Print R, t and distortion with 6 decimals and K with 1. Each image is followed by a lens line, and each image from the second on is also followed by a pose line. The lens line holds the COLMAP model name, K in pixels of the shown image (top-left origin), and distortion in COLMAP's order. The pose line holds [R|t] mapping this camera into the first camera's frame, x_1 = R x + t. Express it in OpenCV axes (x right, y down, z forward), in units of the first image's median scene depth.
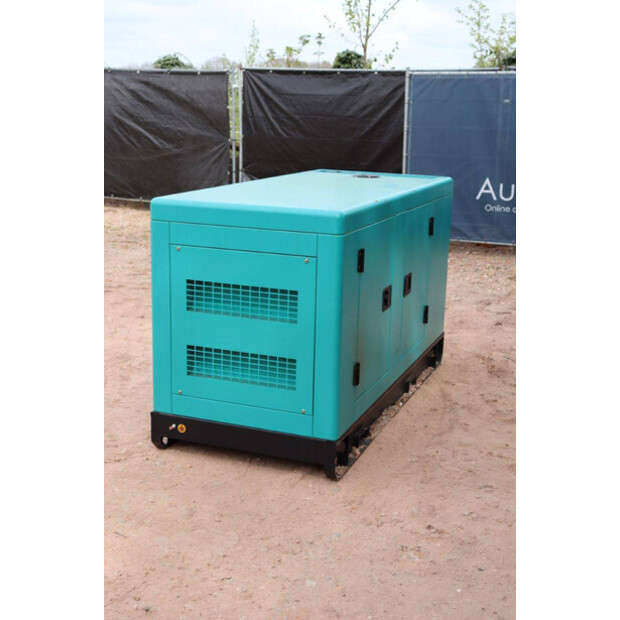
lens RADIAL K [[887.7, 0, 310.0], [0, 887.7, 310.0], [0, 0, 1]] dist [0.060515, 0.120098]
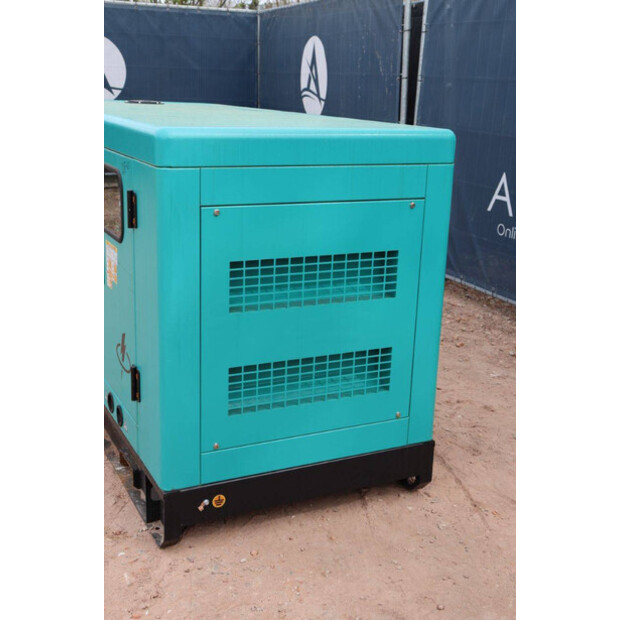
lens RADIAL K [[803.9, 0, 310.0], [0, 803.9, 310.0], [0, 0, 1]] dist [0.021601, 0.136136]
pose [[0.674150, -0.200894, 0.710749, -0.482088], [0.148770, 0.979510, 0.135750, -0.066420], [-0.723457, 0.014222, 0.690223, 0.569147]]
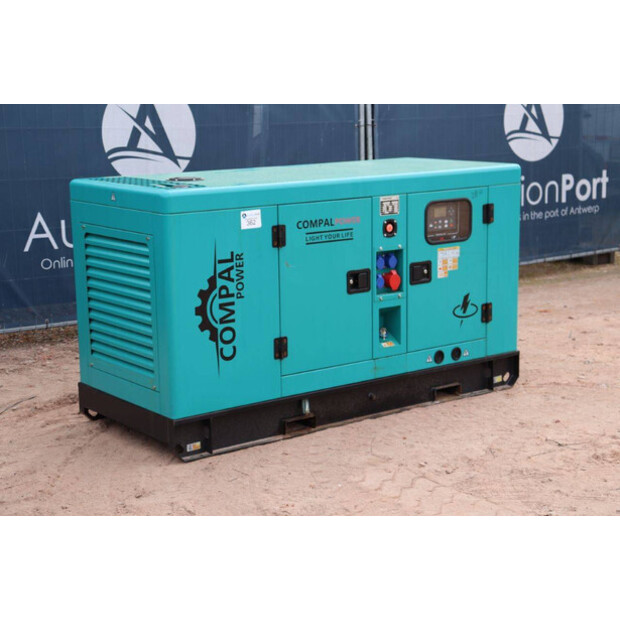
lens RADIAL K [[1200.9, 0, 310.0], [0, 1200.9, 310.0], [0, 0, 1]] dist [0.282119, 0.086333]
pose [[-0.841886, -0.112764, 0.527742, -0.790704], [0.116213, 0.917097, 0.381349, -0.577158], [-0.526993, 0.382383, -0.758987, 2.370301]]
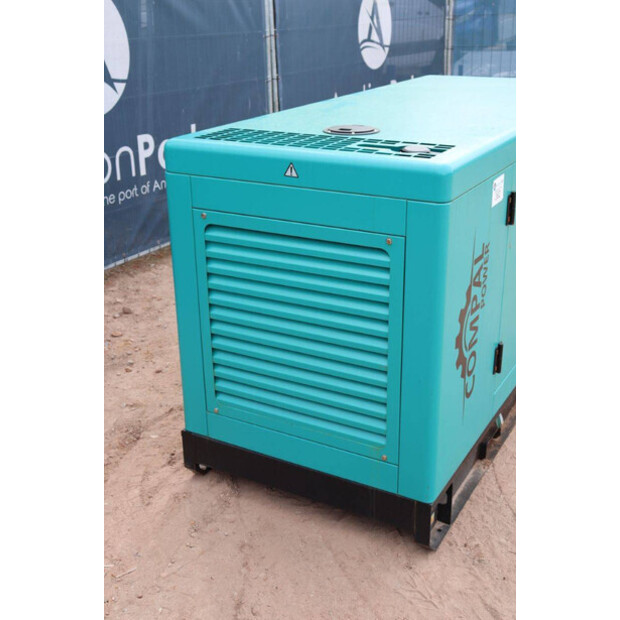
lens RADIAL K [[803.9, 0, 310.0], [0, 803.9, 310.0], [0, 0, 1]] dist [0.021601, 0.136136]
pose [[-0.988589, -0.070210, 0.133279, 0.024137], [0.018339, 0.822070, 0.569091, -0.439672], [-0.149521, 0.565041, -0.811401, 1.914173]]
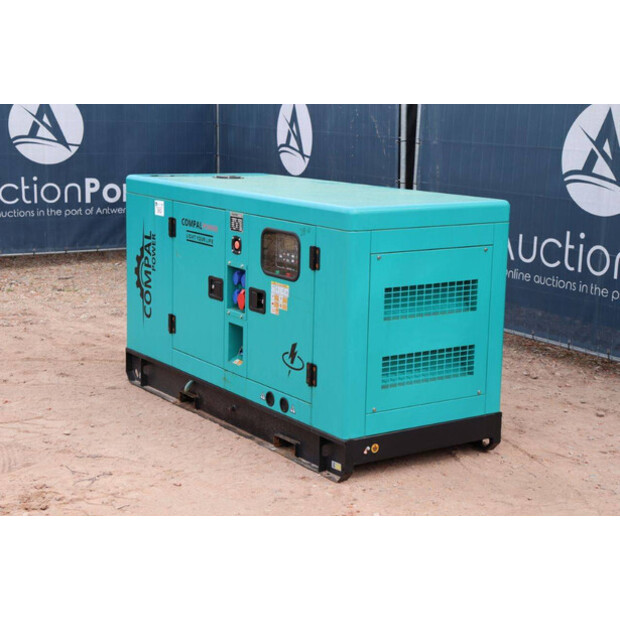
lens RADIAL K [[1095.6, 0, 310.0], [0, 1095.6, 310.0], [0, 0, 1]] dist [0.206167, 0.082823]
pose [[0.566914, -0.162416, 0.807607, -1.113850], [0.180287, 0.981067, 0.070745, -0.106663], [-0.803806, 0.105495, 0.585462, 0.363266]]
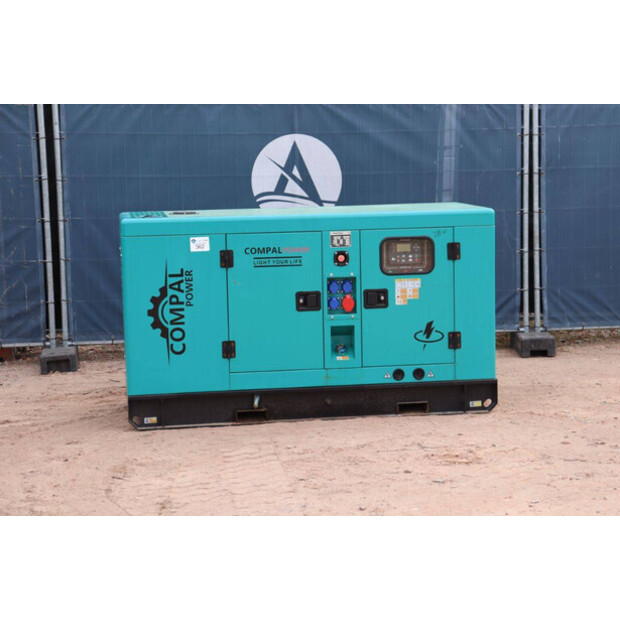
lens RADIAL K [[1435.3, 0, 310.0], [0, 1435.3, 310.0], [0, 0, 1]] dist [0.398411, 0.346627]
pose [[-0.483855, -0.116832, 0.867315, -1.849358], [0.207983, 0.947304, 0.243635, -0.541217], [-0.850075, 0.298270, -0.434059, 2.129518]]
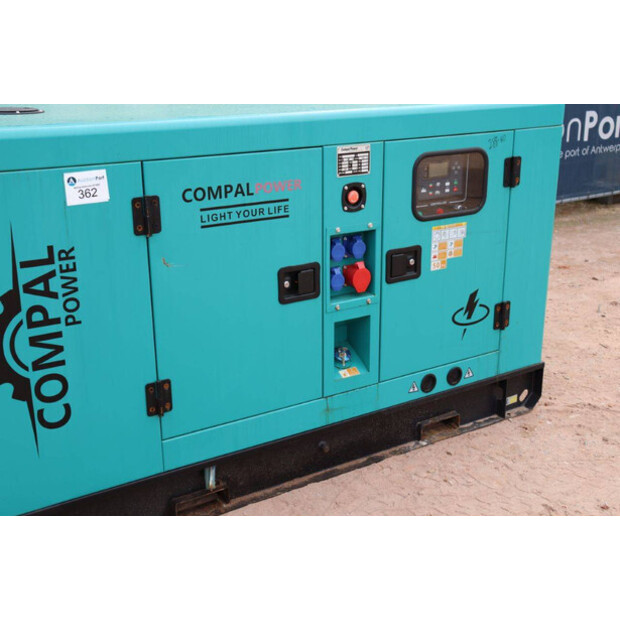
lens RADIAL K [[803.9, 0, 310.0], [0, 803.9, 310.0], [0, 0, 1]] dist [0.021601, 0.136136]
pose [[-0.794308, -0.210436, 0.569904, -0.433404], [0.125305, 0.861170, 0.492631, -0.333517], [-0.594452, 0.462713, -0.657665, 1.641607]]
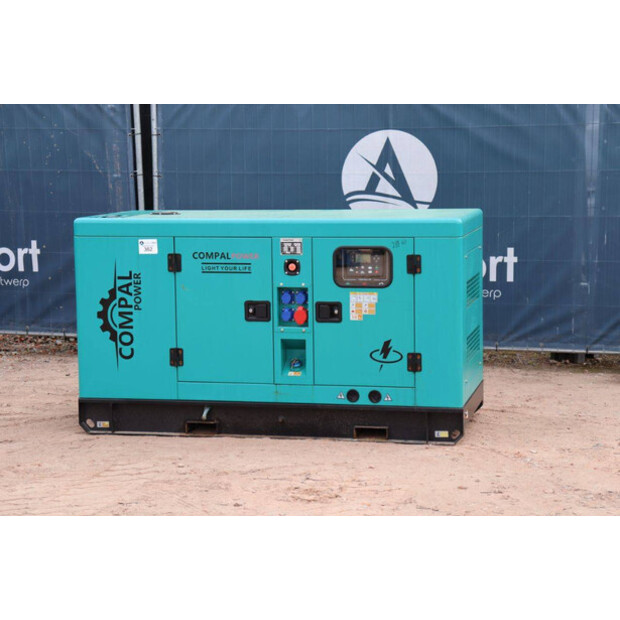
lens RADIAL K [[1435.3, 0, 310.0], [0, 1435.3, 310.0], [0, 0, 1]] dist [0.398411, 0.346627]
pose [[-0.130138, -0.143161, 0.981106, -1.969889], [0.236986, 0.956348, 0.170984, -0.370293], [-0.962757, 0.254760, -0.090530, 1.350973]]
